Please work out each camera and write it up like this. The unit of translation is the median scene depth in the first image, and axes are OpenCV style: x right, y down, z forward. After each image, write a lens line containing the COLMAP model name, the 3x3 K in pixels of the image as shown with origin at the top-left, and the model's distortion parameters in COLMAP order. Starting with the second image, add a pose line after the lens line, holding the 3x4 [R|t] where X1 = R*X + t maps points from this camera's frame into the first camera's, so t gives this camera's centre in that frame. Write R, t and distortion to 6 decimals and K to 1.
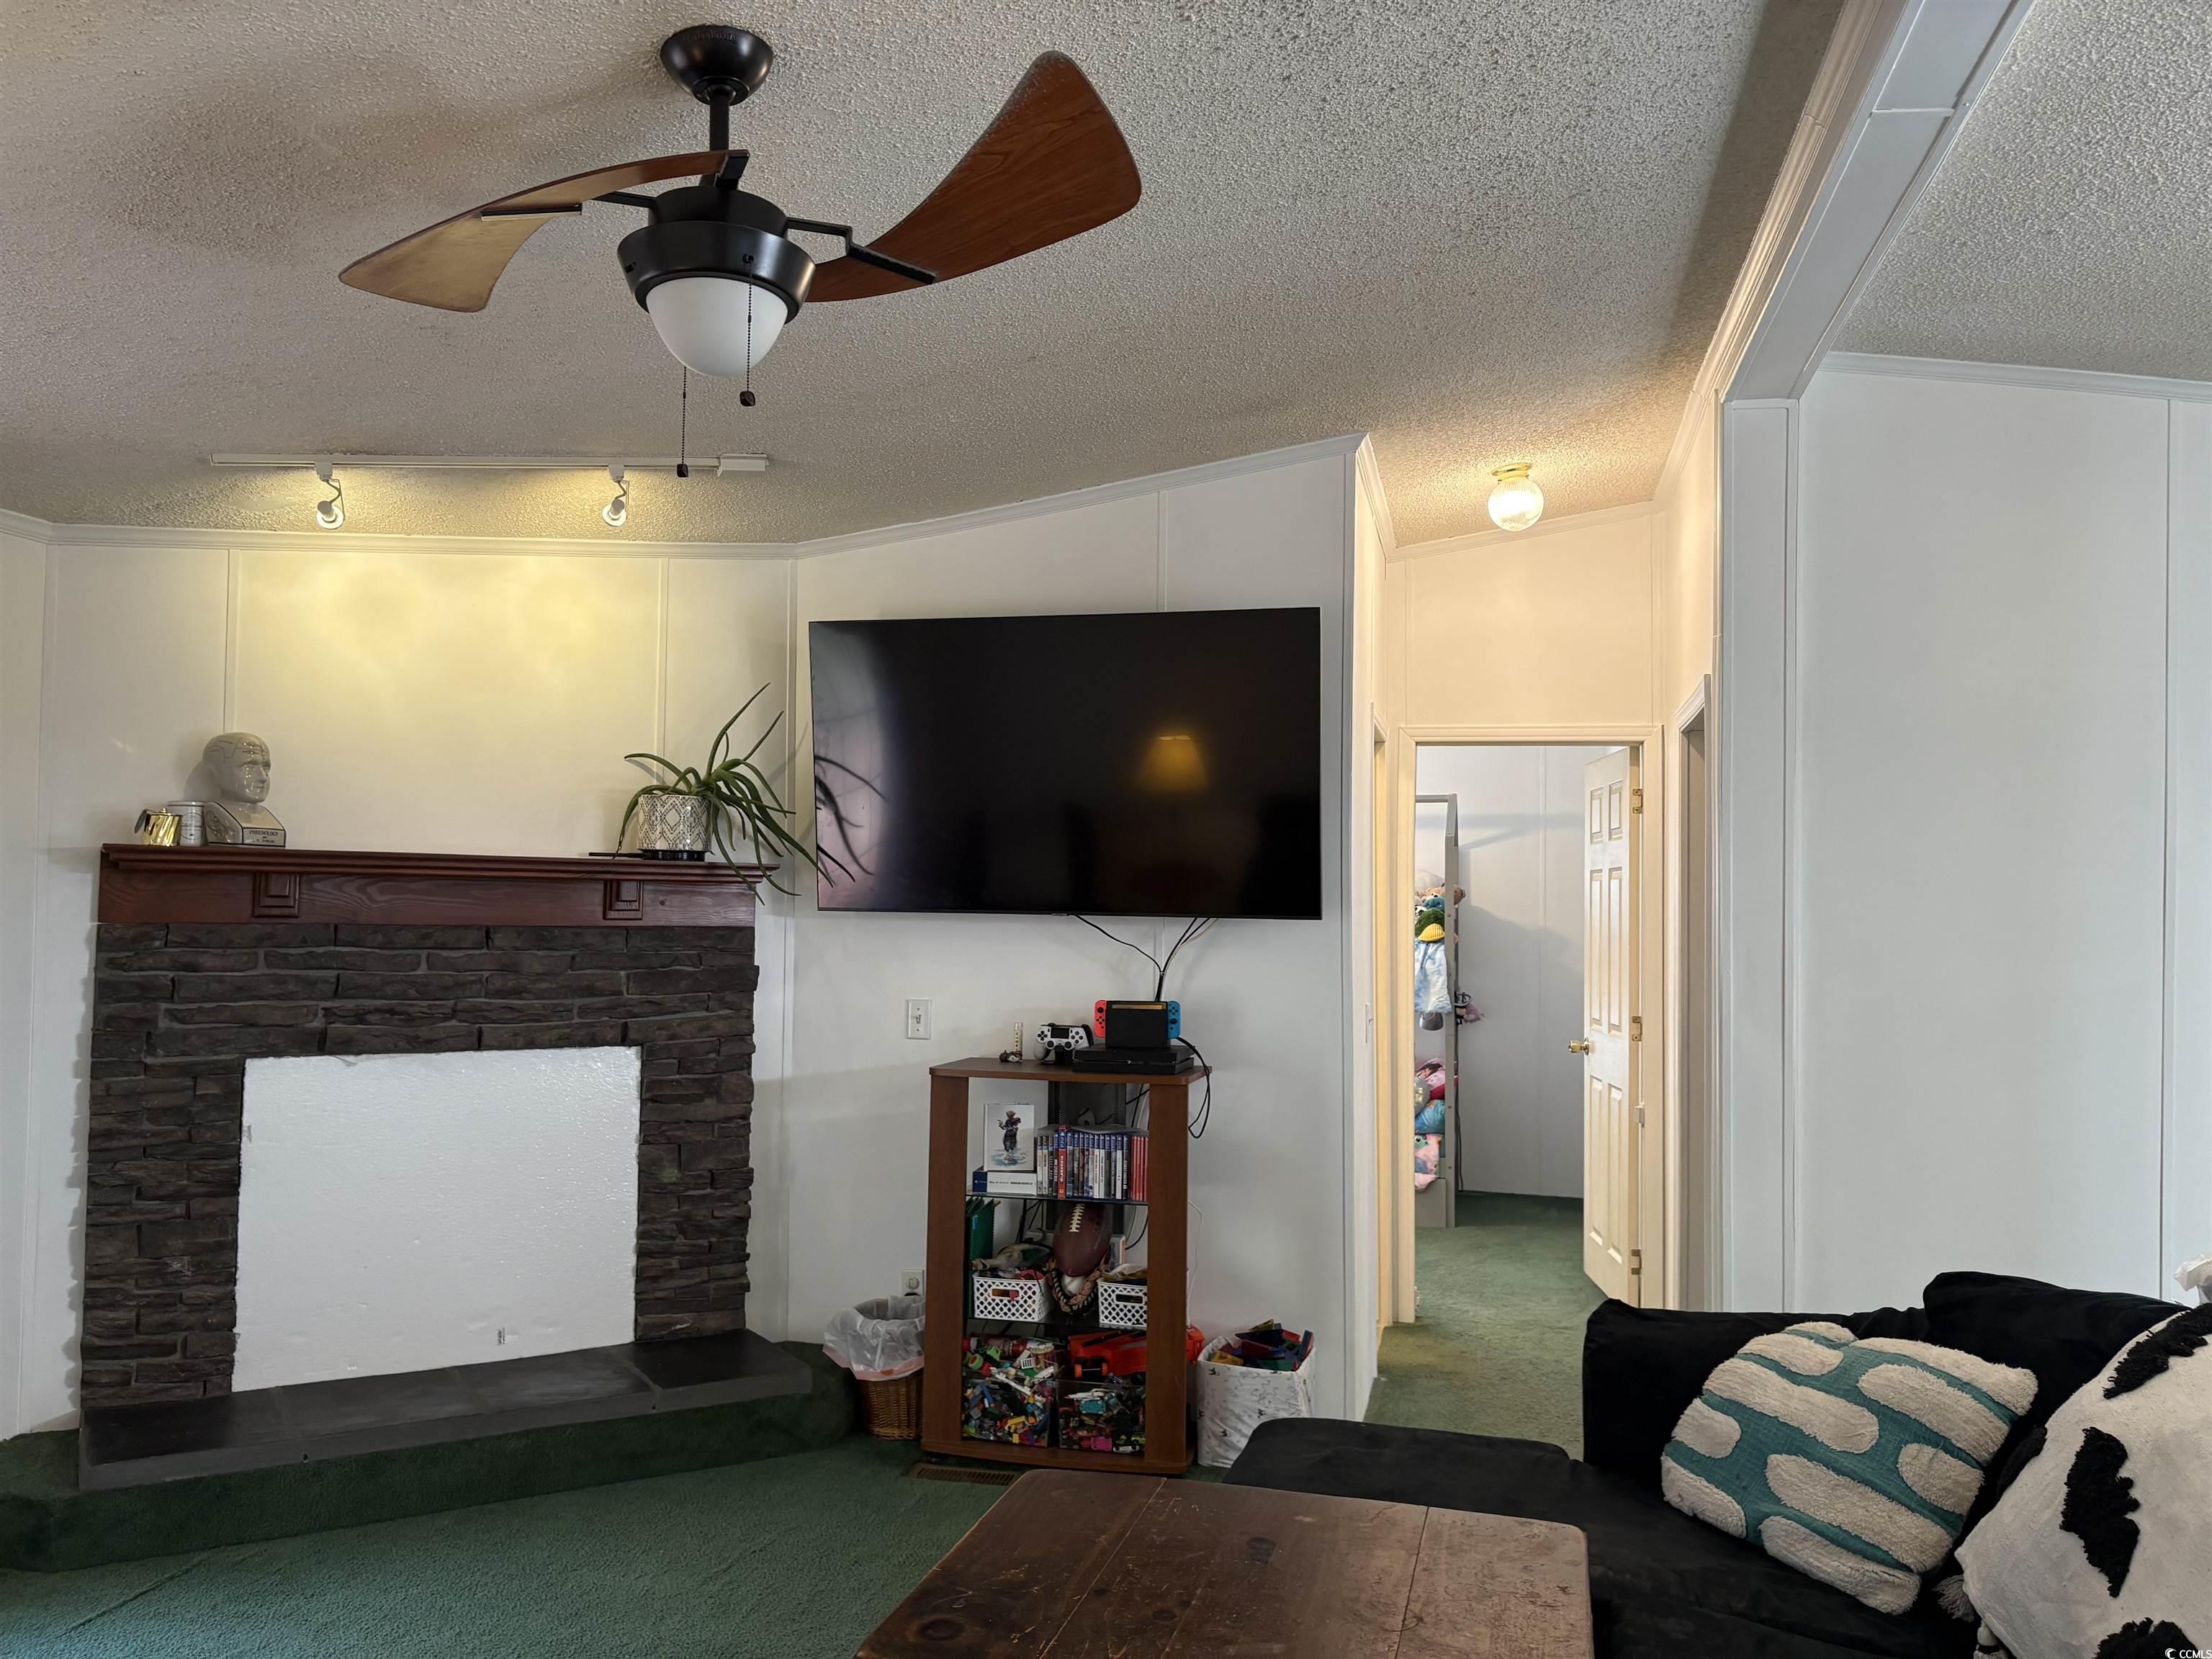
lens RADIAL K [[1676.4, 0, 1106.0], [0, 1676.4, 829.5], [0, 0, 1]] dist [0.054391, -0.075591]
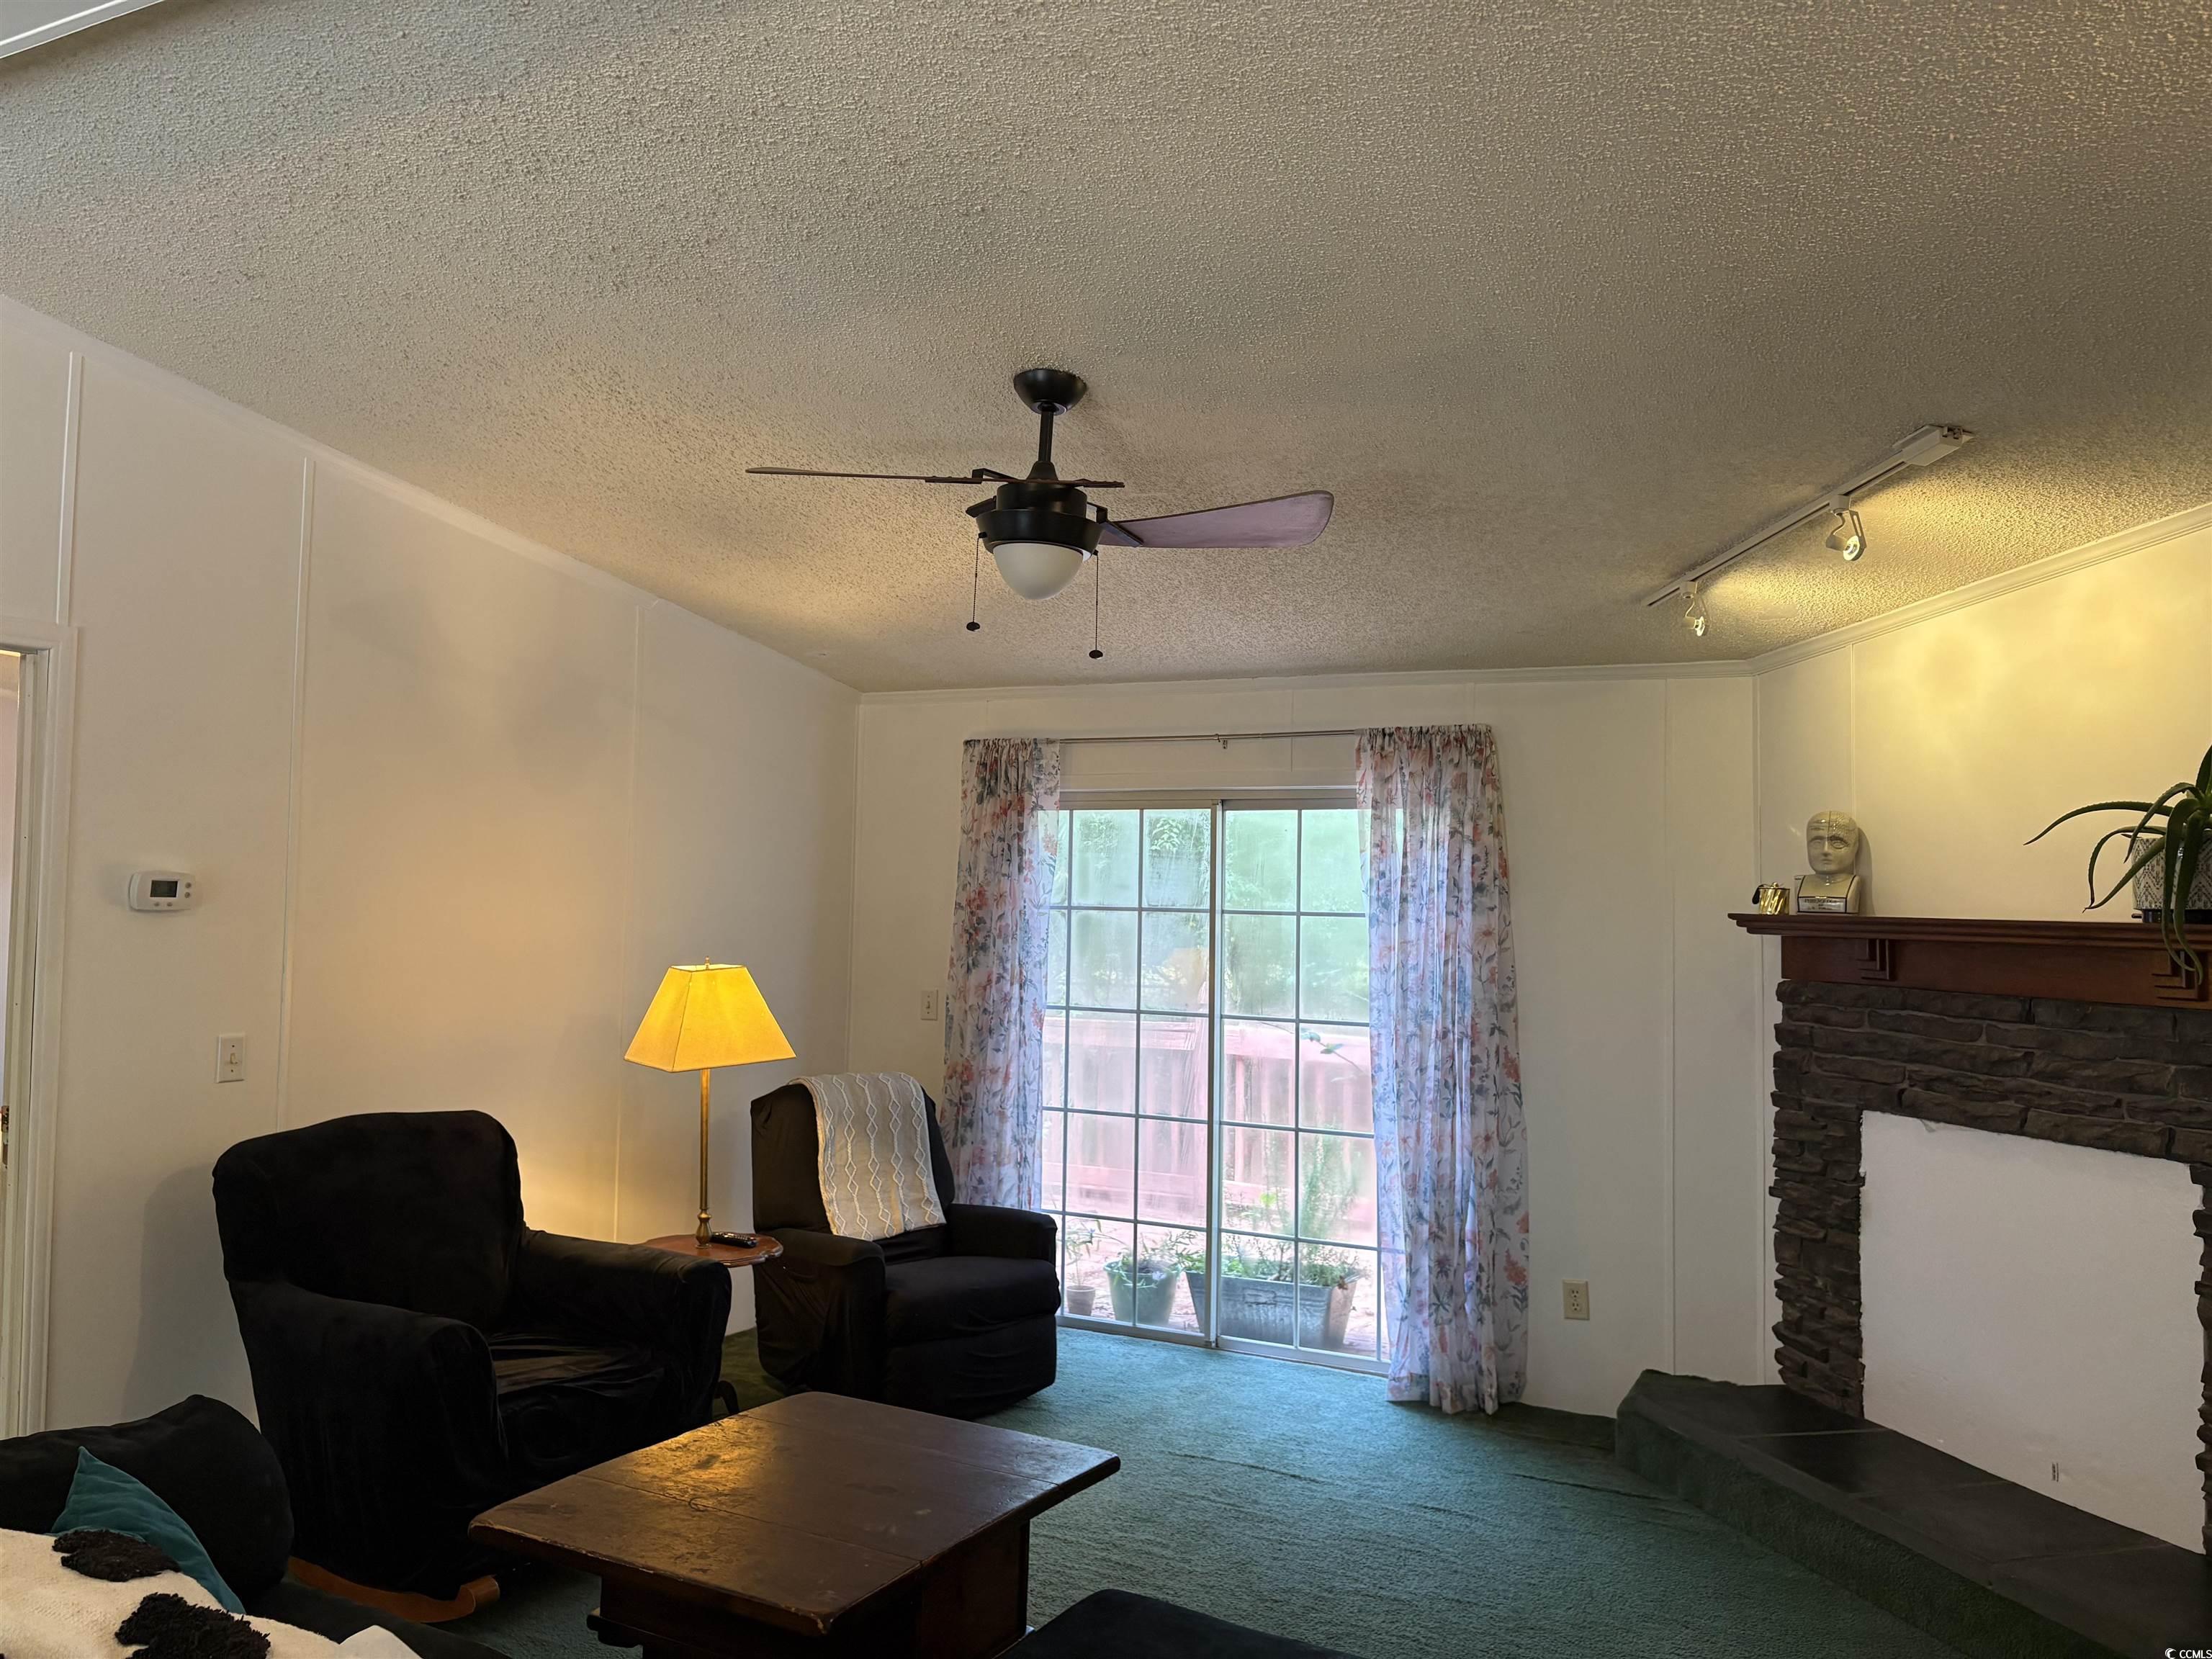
lens RADIAL K [[1768.5, 0, 1173.2], [0, 1768.5, 837.1], [0, 0, 1]] dist [0.063307, -0.085897]
pose [[-0.236672, -0.061133, -0.969665, 0.678926], [0.010983, 0.997786, -0.065587, 0.029414], [0.971528, -0.026172, -0.235476, 0.799162]]
